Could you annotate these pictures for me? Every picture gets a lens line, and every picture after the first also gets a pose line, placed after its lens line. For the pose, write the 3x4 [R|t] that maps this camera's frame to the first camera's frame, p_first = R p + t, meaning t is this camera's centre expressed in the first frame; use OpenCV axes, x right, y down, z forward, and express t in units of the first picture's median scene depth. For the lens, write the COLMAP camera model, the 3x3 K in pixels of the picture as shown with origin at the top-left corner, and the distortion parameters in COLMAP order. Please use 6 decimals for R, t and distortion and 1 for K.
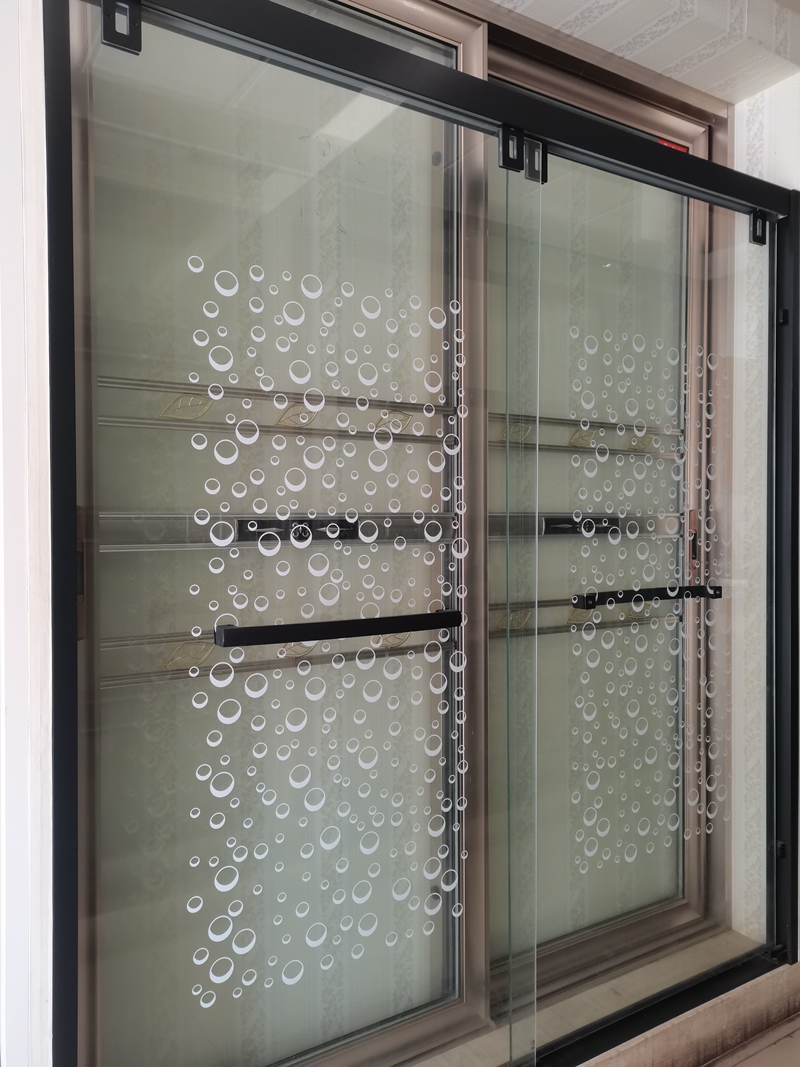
lens RADIAL K [[811.8, 0, 400.7], [0, 811.8, 532.1], [0, 0, 1]] dist [0.029379, -0.000970]
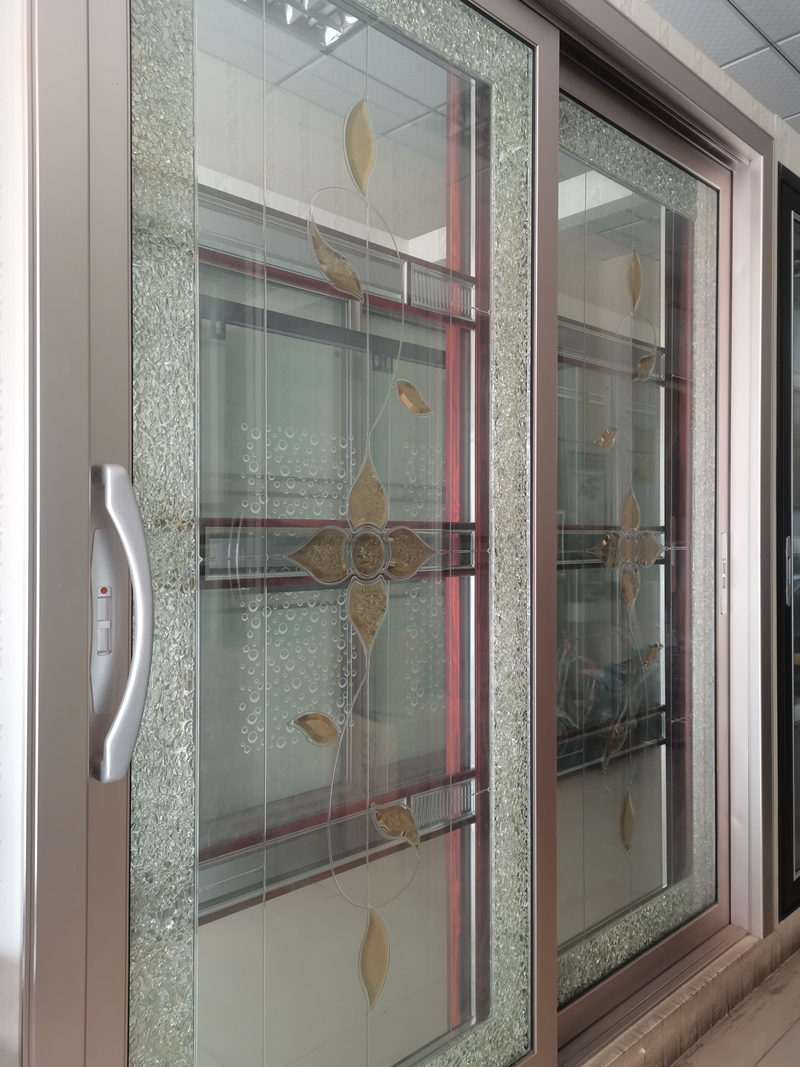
lens RADIAL K [[811.8, 0, 399.9], [0, 811.8, 534.3], [0, 0, 1]] dist [0.029379, -0.000970]
pose [[0.980100, 0.002915, 0.198485, -0.241242], [0.000582, 0.999846, -0.017559, 0.013585], [-0.198505, 0.017325, 0.979947, -1.159067]]
